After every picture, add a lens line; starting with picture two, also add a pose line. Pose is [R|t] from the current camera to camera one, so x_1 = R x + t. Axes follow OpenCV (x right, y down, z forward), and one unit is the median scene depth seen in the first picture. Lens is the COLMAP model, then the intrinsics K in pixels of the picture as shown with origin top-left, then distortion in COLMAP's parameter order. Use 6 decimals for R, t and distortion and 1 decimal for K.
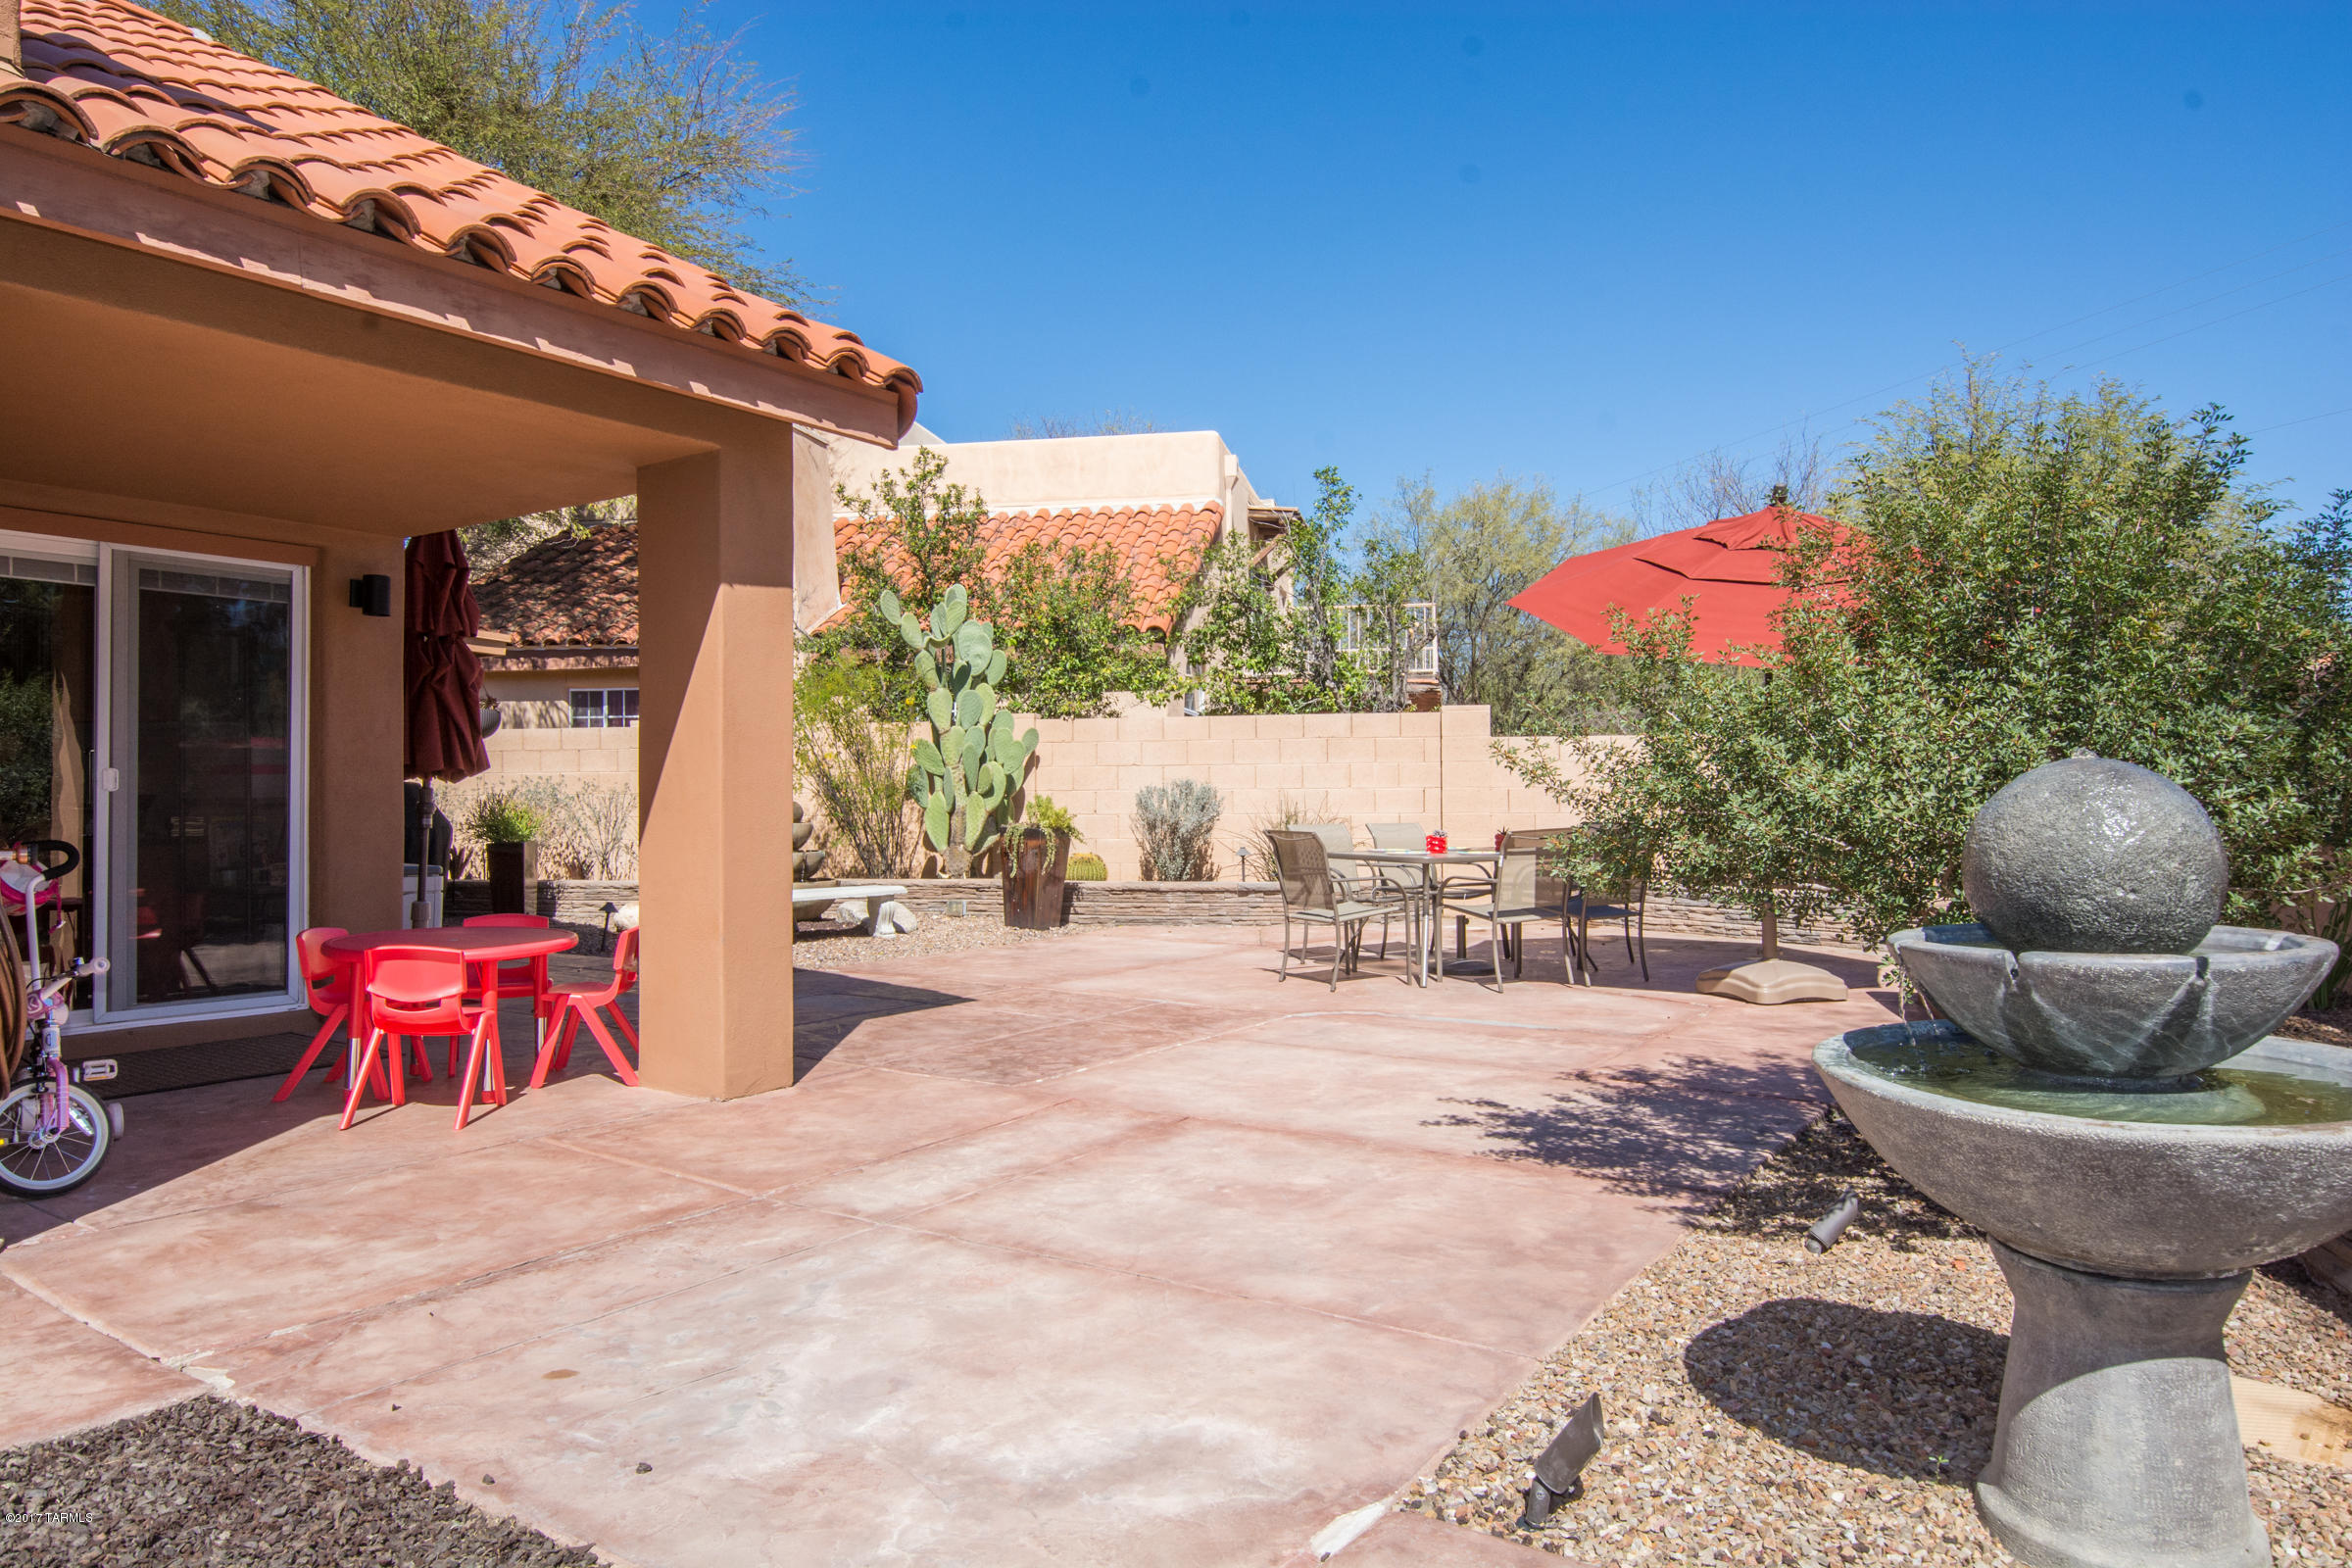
lens RADIAL K [[1512.3, 0, 1176.0], [0, 1512.3, 784.0], [0, 0, 1]] dist [0.001186, 0.000619]
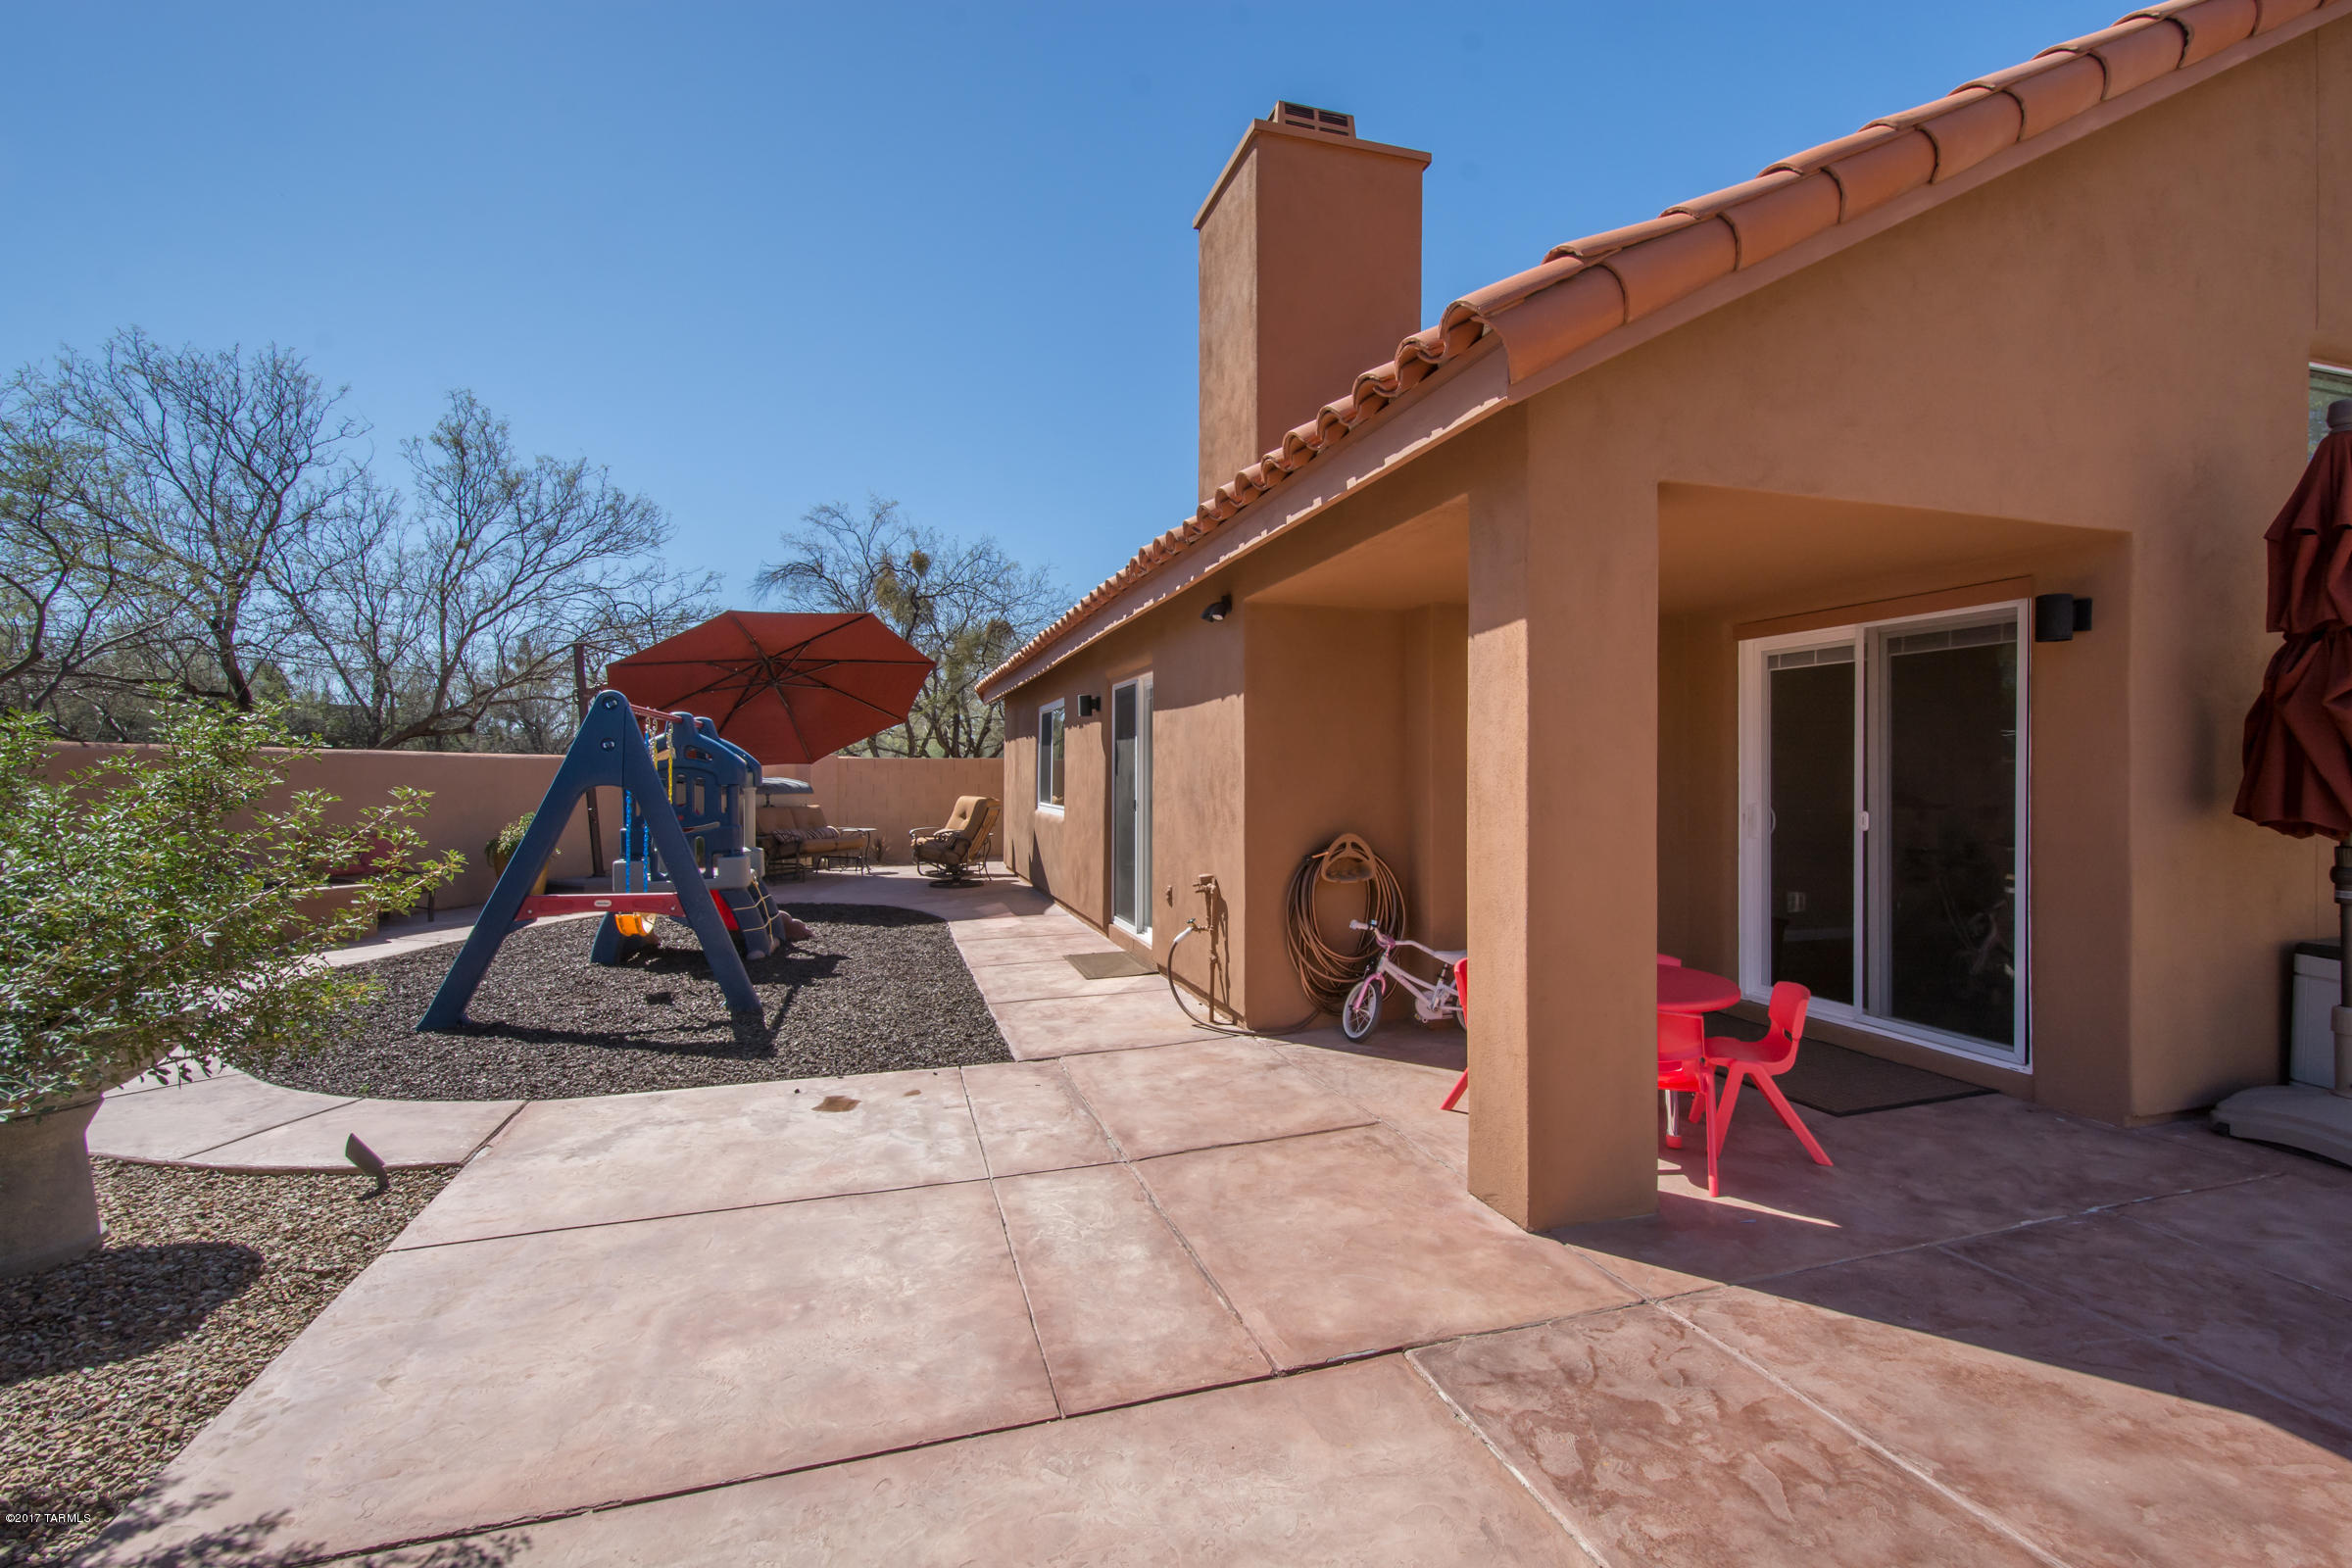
lens RADIAL K [[981.3, 0, 1176.0], [0, 981.3, 784.0], [0, 0, 1]] dist [0.016887, -0.006363]
pose [[-0.613131, 0.006380, -0.789955, 0.162192], [0.007229, 0.999971, 0.002466, -0.024810], [0.789948, -0.004199, -0.613160, 0.686716]]
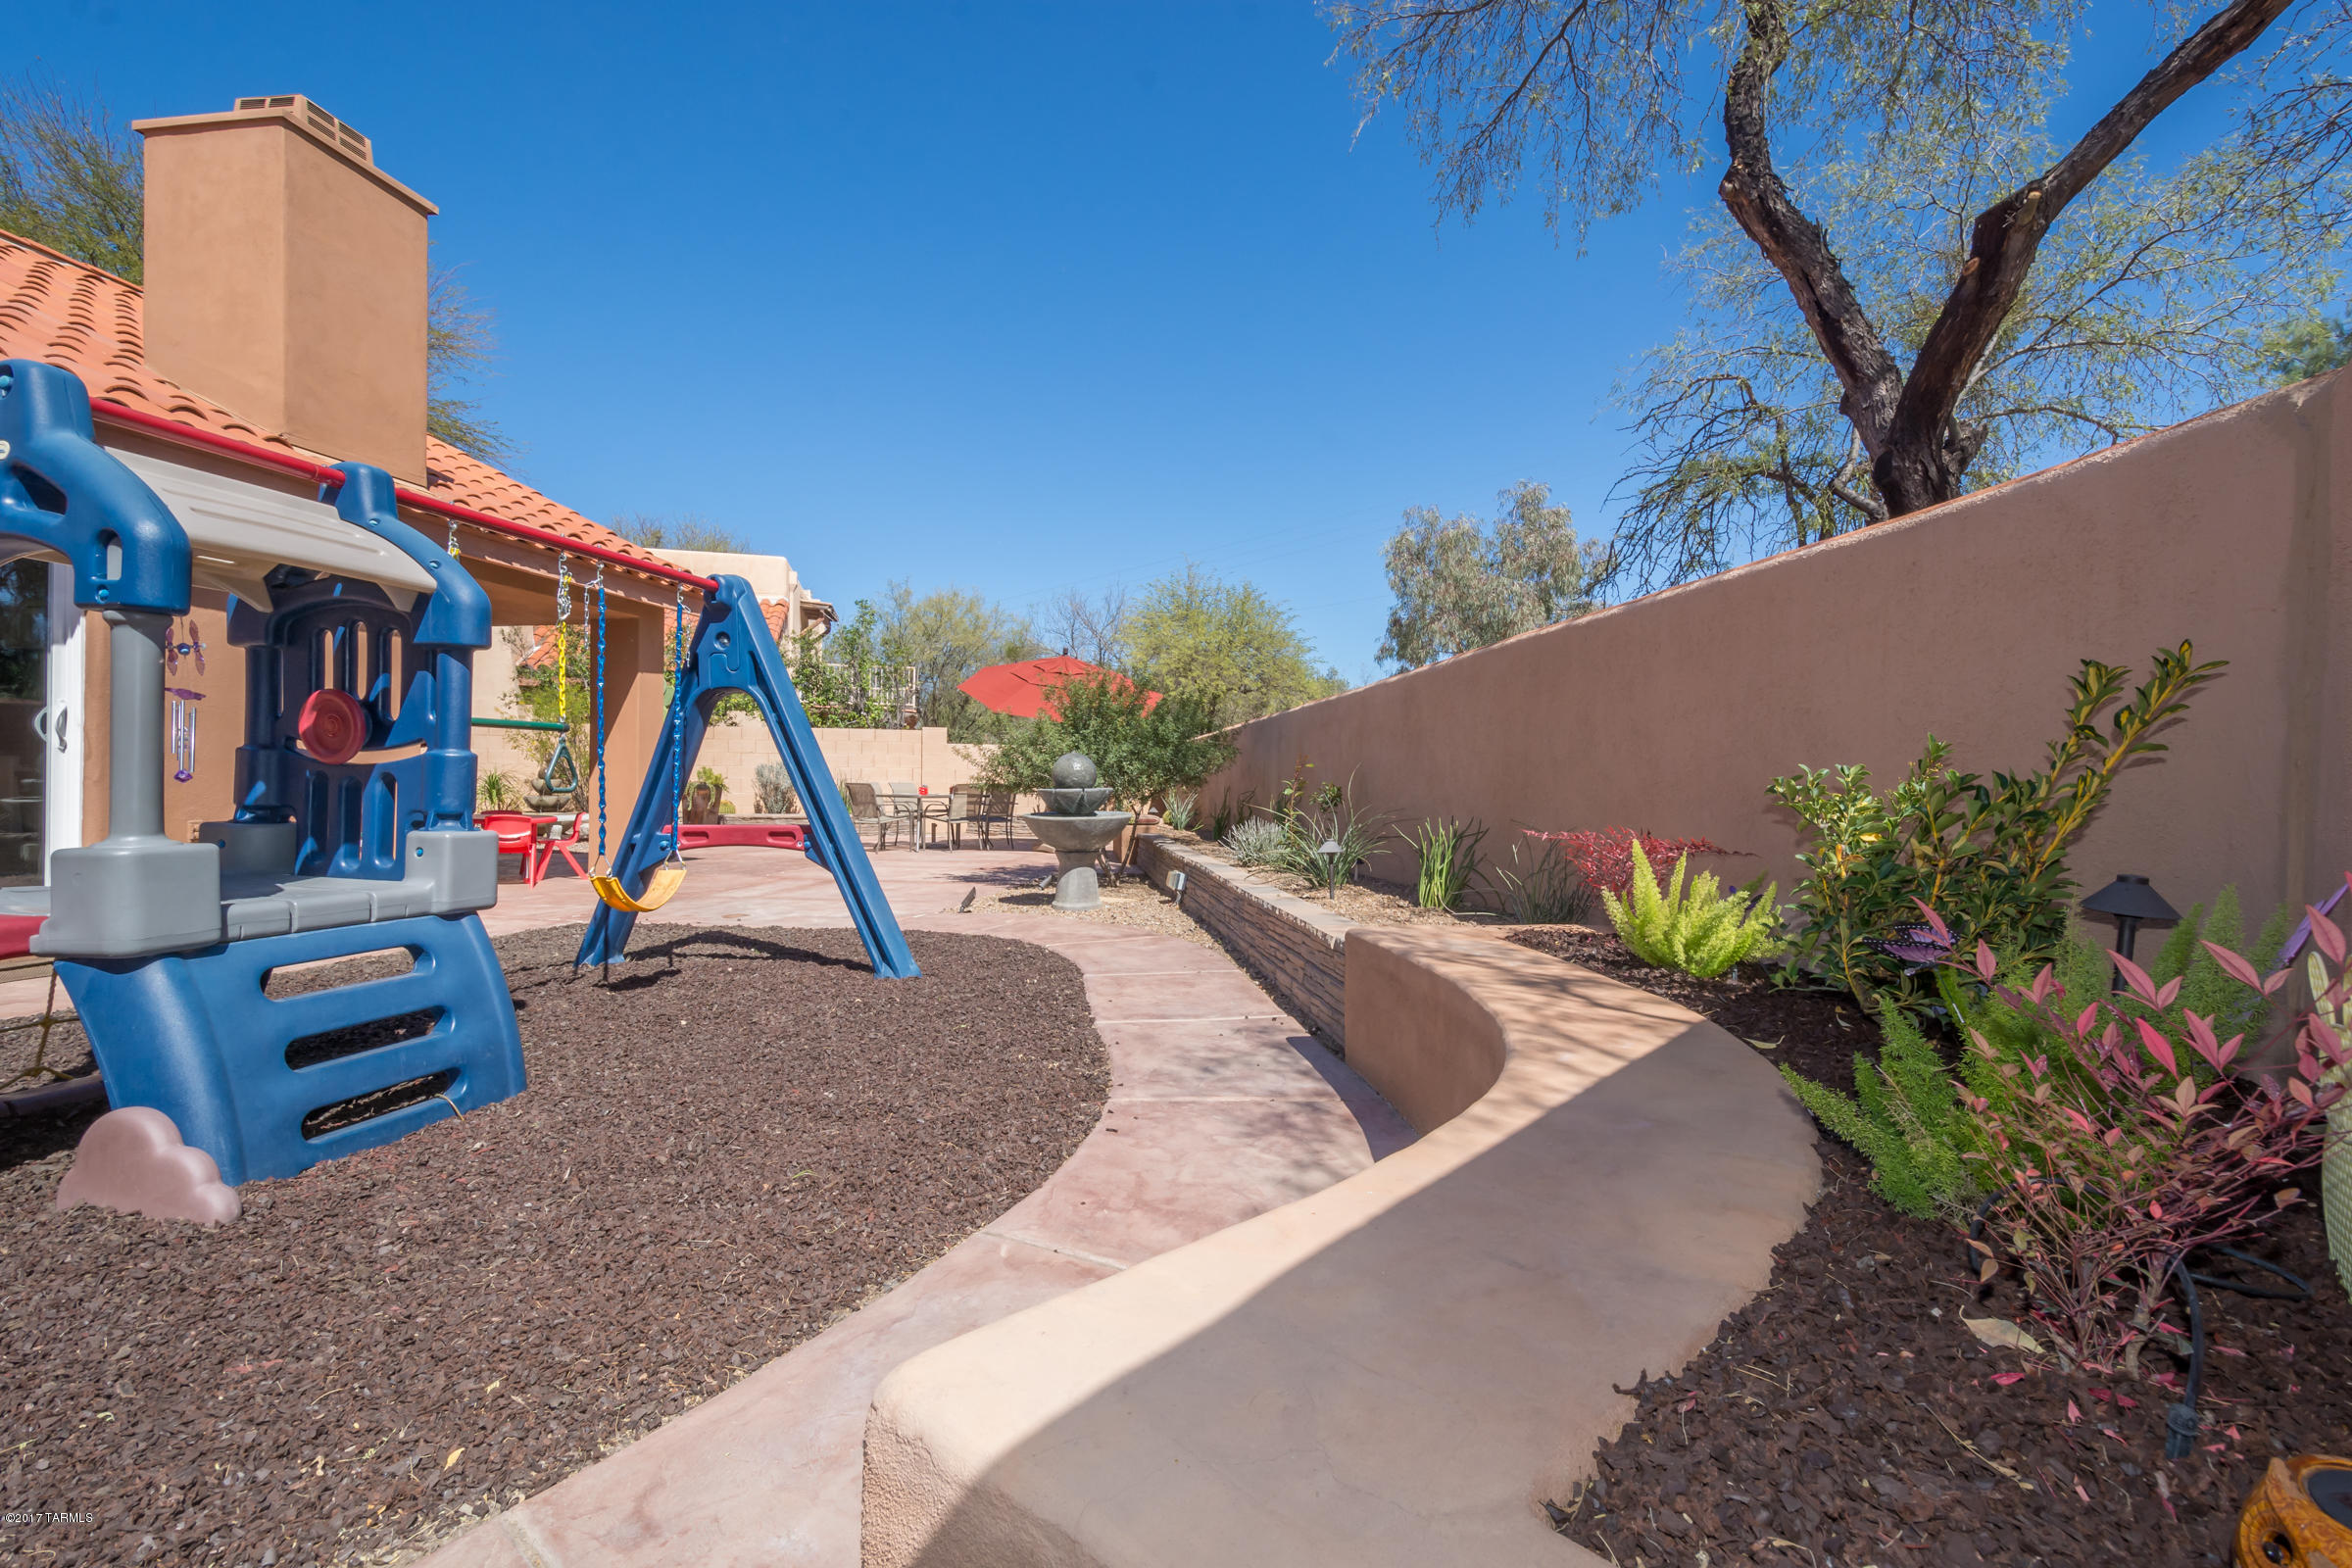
lens RADIAL K [[1031.3, 0, 1176.0], [0, 1031.3, 784.0], [0, 0, 1]] dist [0.019096, -0.007743]
pose [[0.909427, 0.013161, 0.415656, -0.119881], [-0.016944, 0.999842, 0.005415, 0.014591], [-0.415519, -0.011967, 0.909506, -0.530823]]
